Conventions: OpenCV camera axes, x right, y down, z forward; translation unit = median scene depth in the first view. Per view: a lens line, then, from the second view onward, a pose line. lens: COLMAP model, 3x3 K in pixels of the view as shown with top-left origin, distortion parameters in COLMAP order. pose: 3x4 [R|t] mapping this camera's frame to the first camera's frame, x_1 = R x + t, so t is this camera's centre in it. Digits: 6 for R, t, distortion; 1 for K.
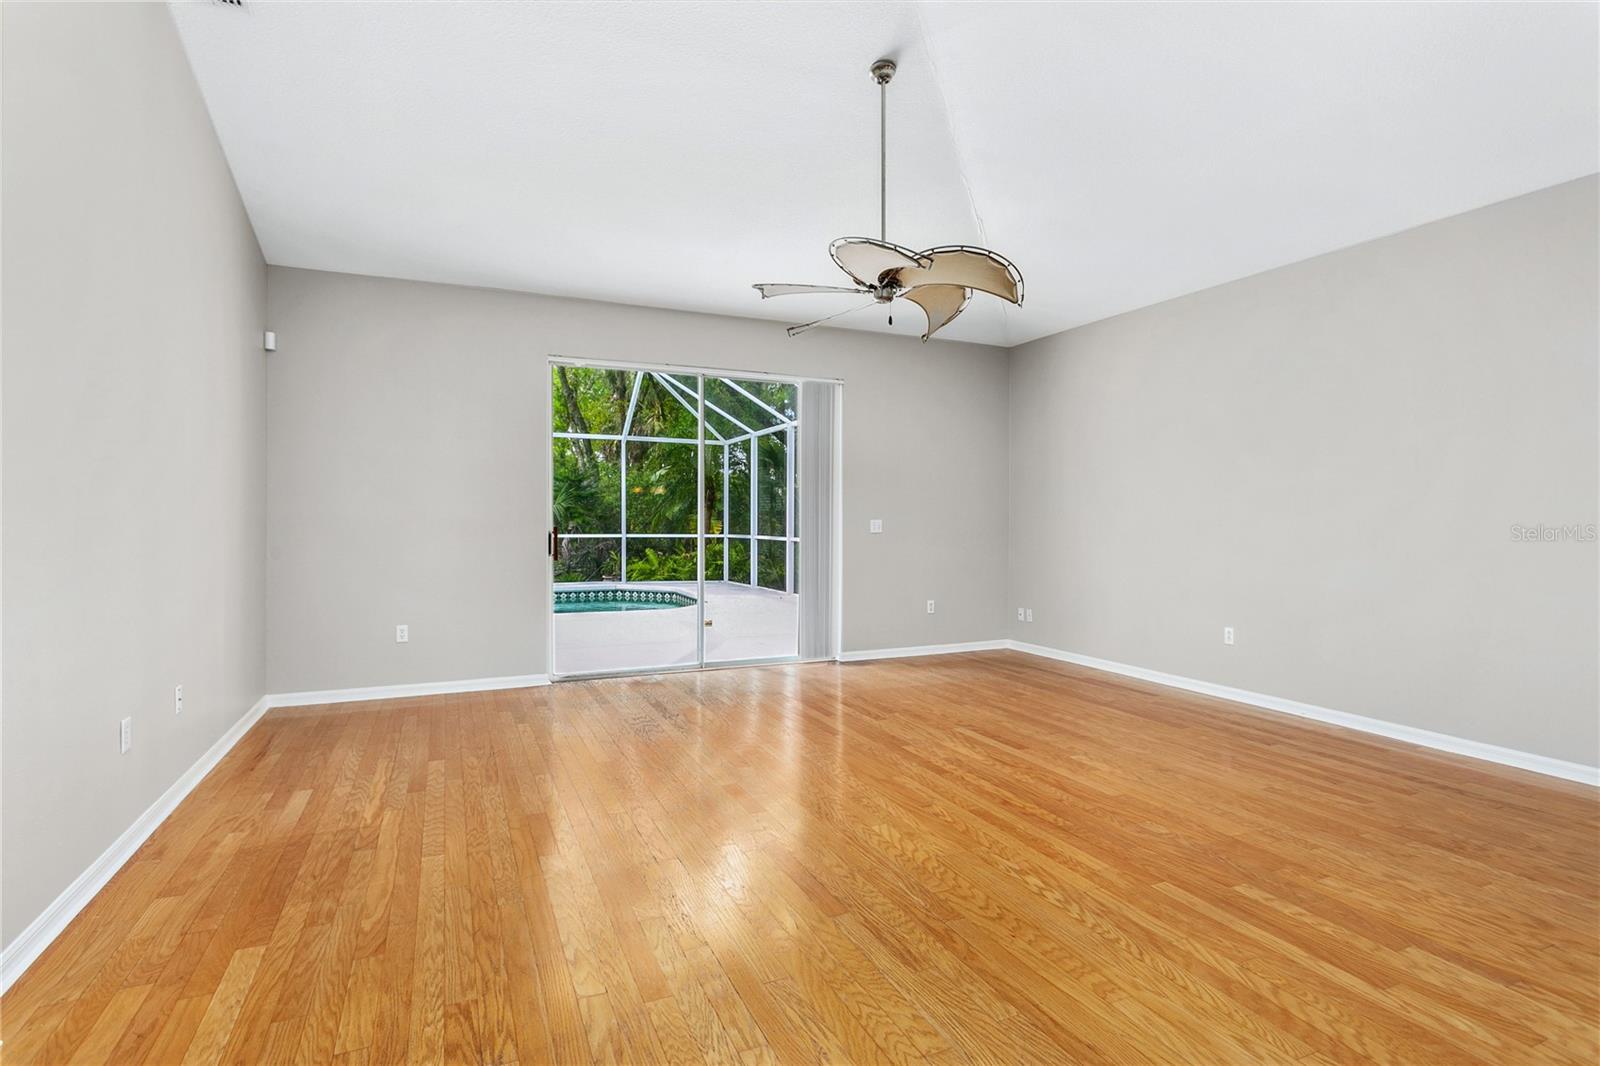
lens RADIAL K [[848.7, 0, 803.7], [0, 848.7, 527.6], [0, 0, 1]] dist [-0.002691, 0.002382]
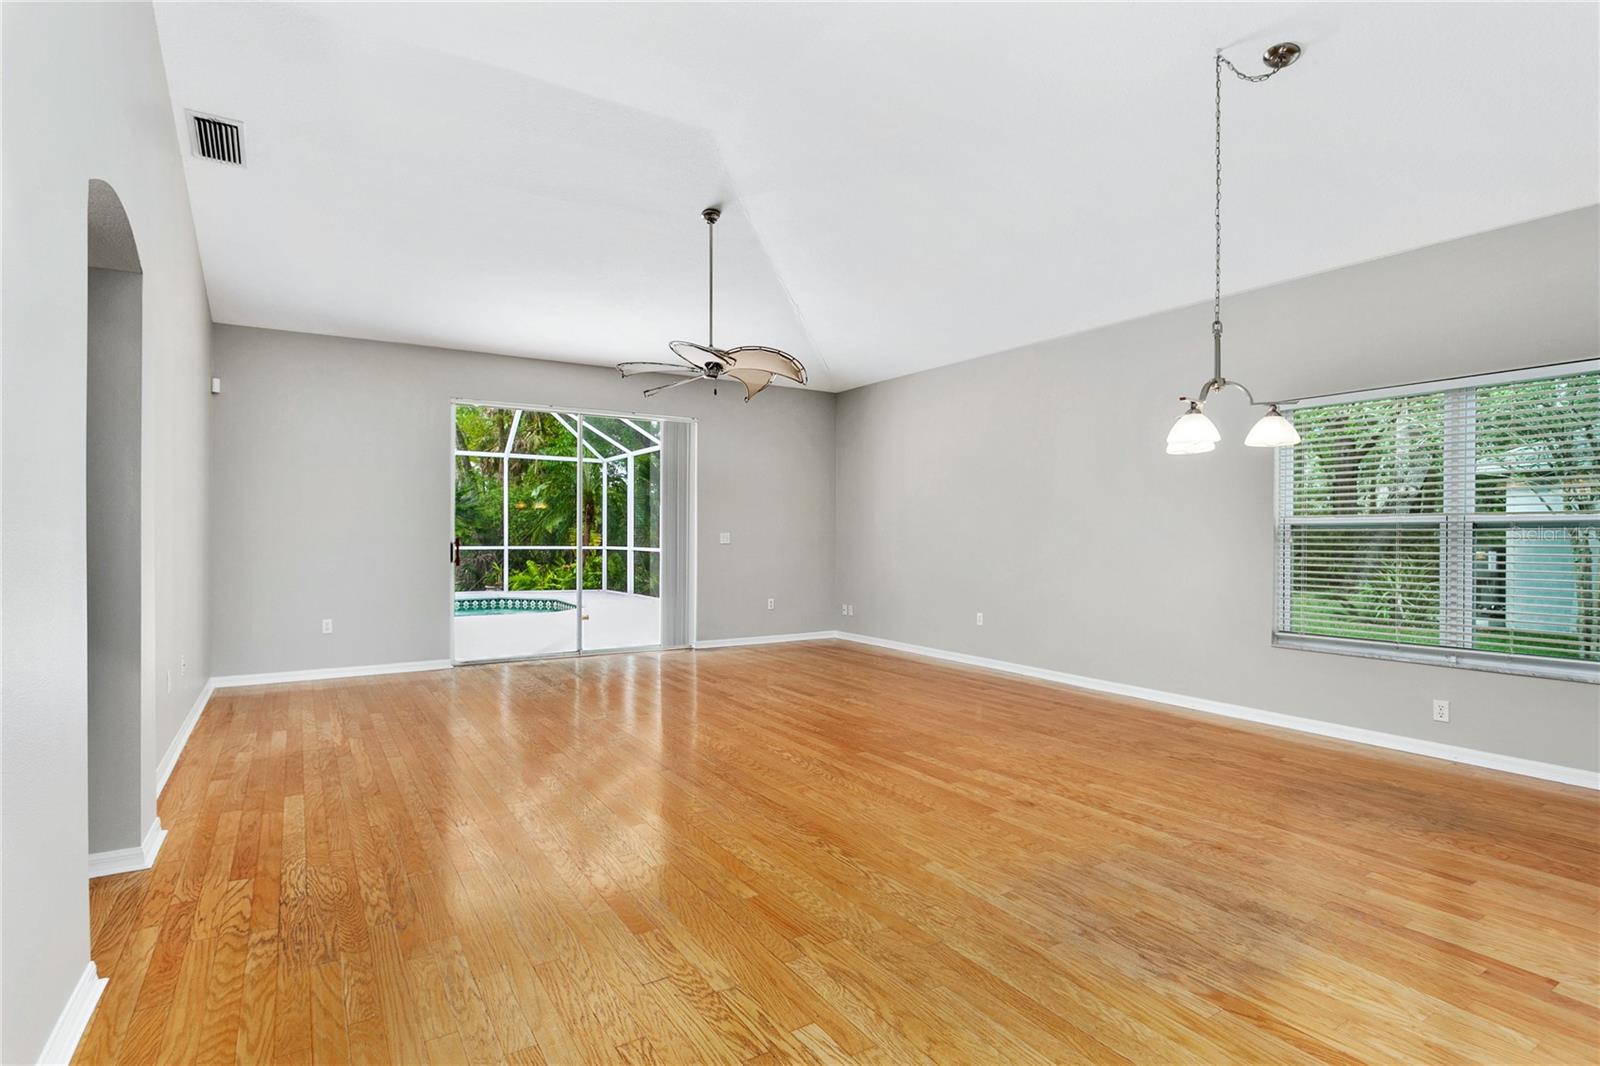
lens RADIAL K [[848.7, 0, 794.2], [0, 848.7, 534.8], [0, 0, 1]] dist [-0.002691, 0.002382]
pose [[0.992108, -0.000091, 0.125388, 0.049474], [0.000984, 0.999975, -0.007057, 0.003938], [-0.125384, 0.007125, 0.992083, -0.379637]]
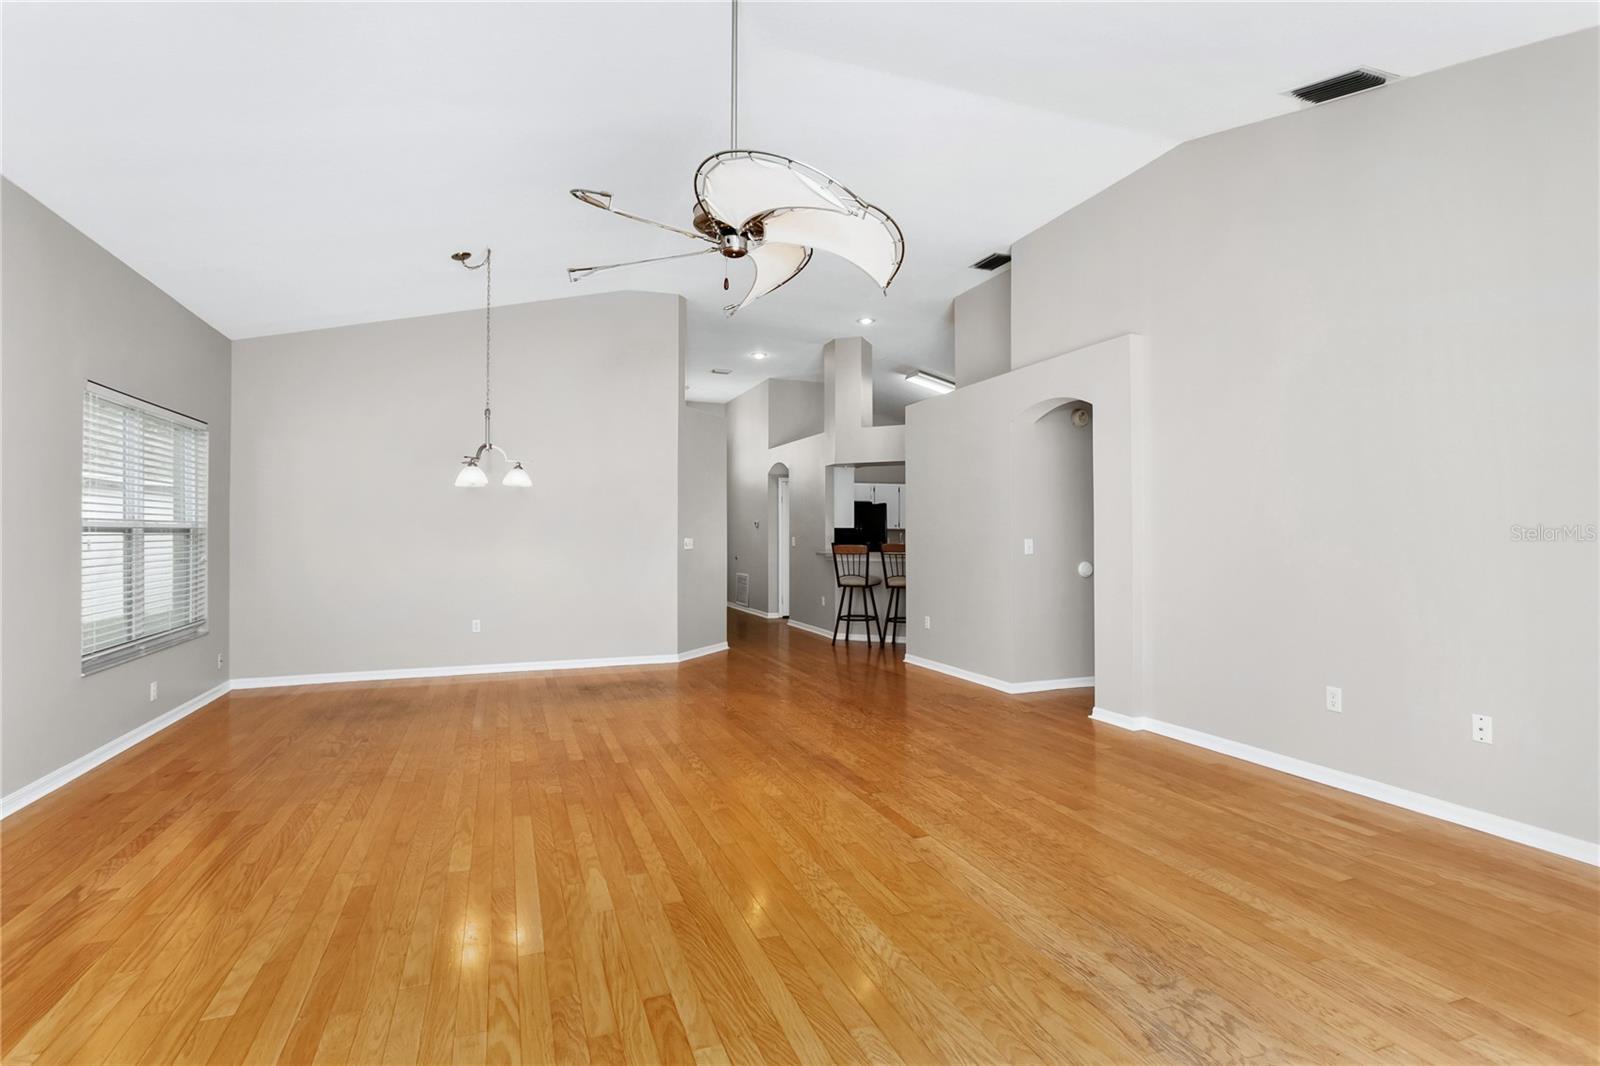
lens RADIAL K [[848.7, 0, 799.6], [0, 848.7, 532.2], [0, 0, 1]] dist [-0.002691, 0.002382]
pose [[-0.998472, -0.003894, 0.055129, -0.006435], [-0.003458, 0.999962, 0.008006, -0.022508], [-0.055158, 0.007803, -0.998447, 1.583055]]
